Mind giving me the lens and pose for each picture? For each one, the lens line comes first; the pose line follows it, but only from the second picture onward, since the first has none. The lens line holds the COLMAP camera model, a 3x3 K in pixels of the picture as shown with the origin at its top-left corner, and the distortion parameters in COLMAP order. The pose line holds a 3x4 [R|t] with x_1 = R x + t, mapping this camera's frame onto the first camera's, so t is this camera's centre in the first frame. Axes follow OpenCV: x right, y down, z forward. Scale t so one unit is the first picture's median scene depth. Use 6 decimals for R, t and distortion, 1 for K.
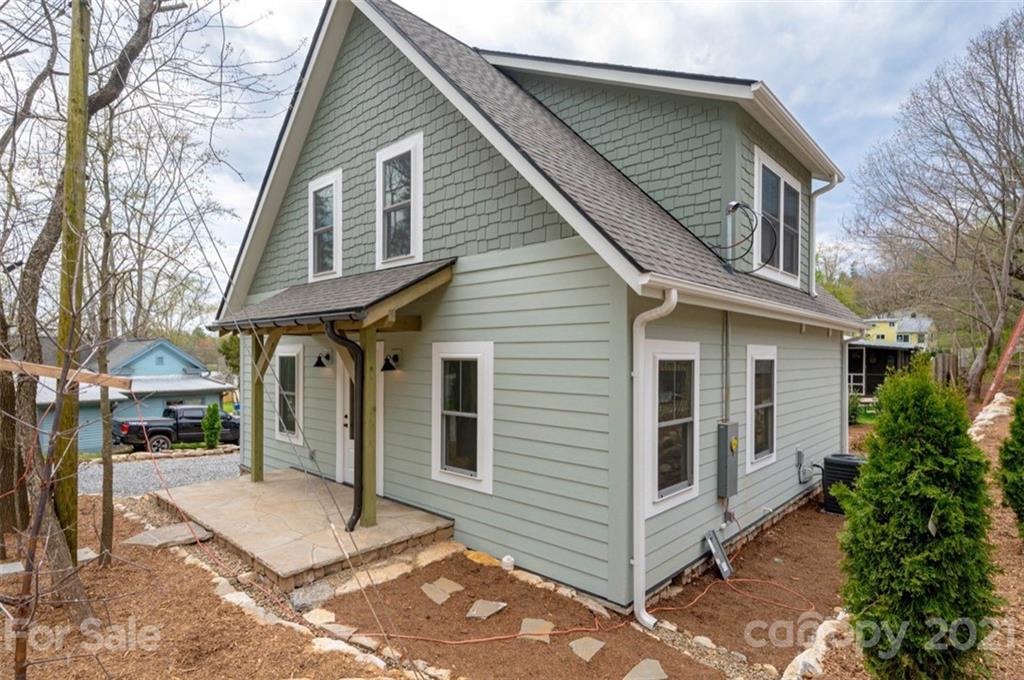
lens RADIAL K [[535.0, 0, 481.8], [0, 535.0, 359.9], [0, 0, 1]] dist [-0.003857, -0.002557]
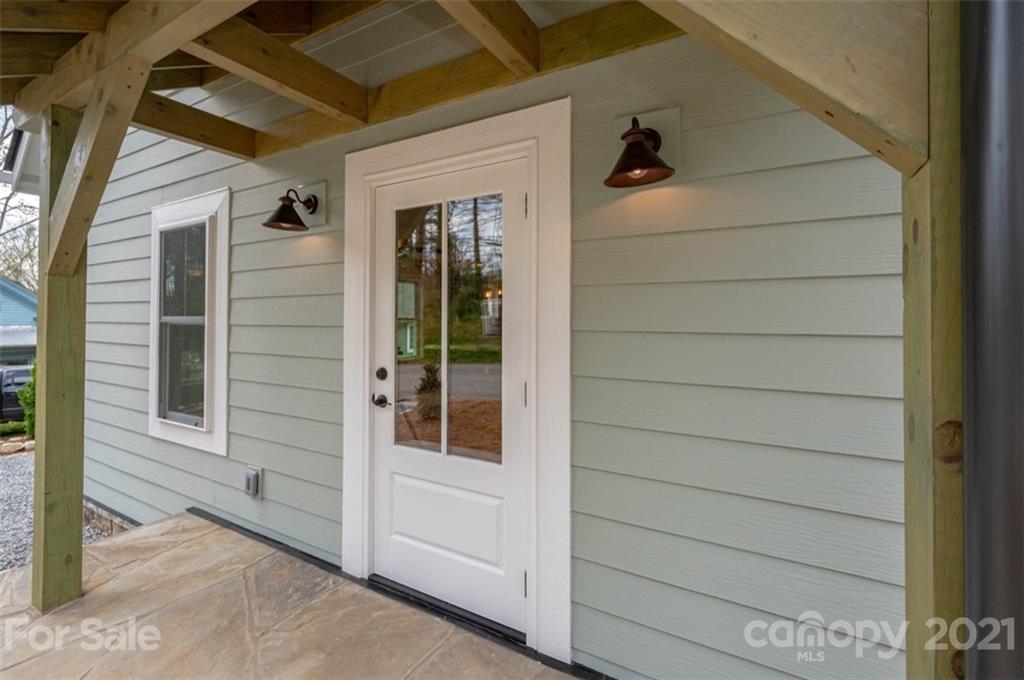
lens RADIAL K [[449.6, 0, 504.5], [0, 449.6, 315.4], [0, 0, 1]] dist [-0.000850, 0.000196]
pose [[0.967782, -0.003314, 0.251769, -0.285583], [0.005851, 0.999939, -0.009330, 0.083838], [-0.251722, 0.010503, 0.967743, 0.817015]]
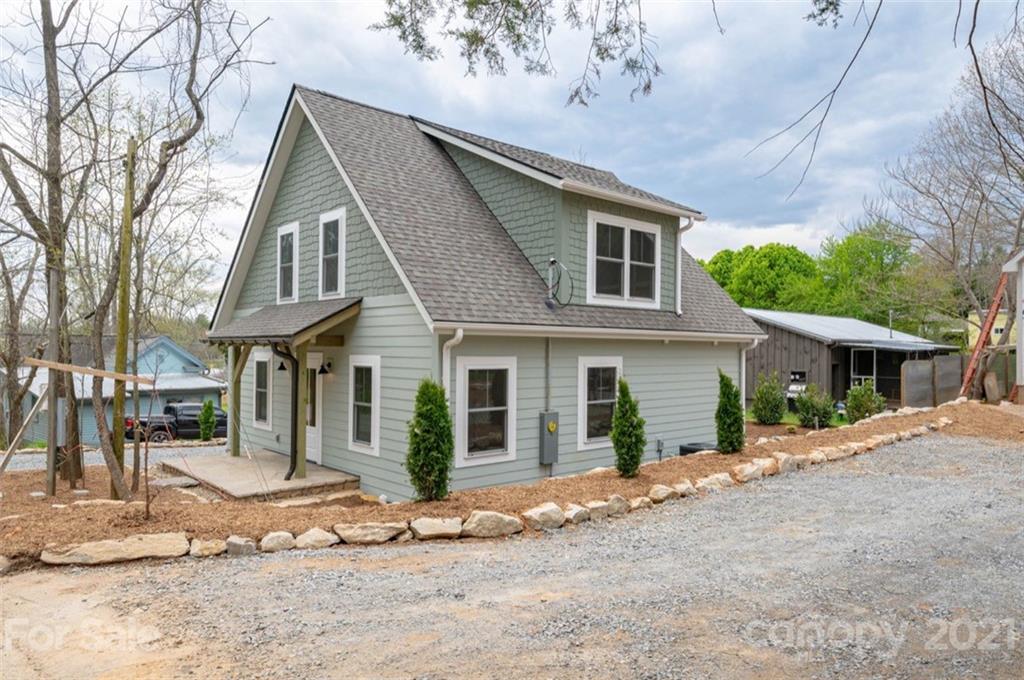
lens RADIAL K [[680.9, 0, 511.7], [0, 680.9, 341.7], [0, 0, 1]] dist [-0.022962, 0.001065]
pose [[0.998276, 0.002934, -0.058623, 0.419491], [-0.004016, 0.999824, -0.018343, -0.033080], [0.058559, 0.018547, 0.998112, -0.746011]]
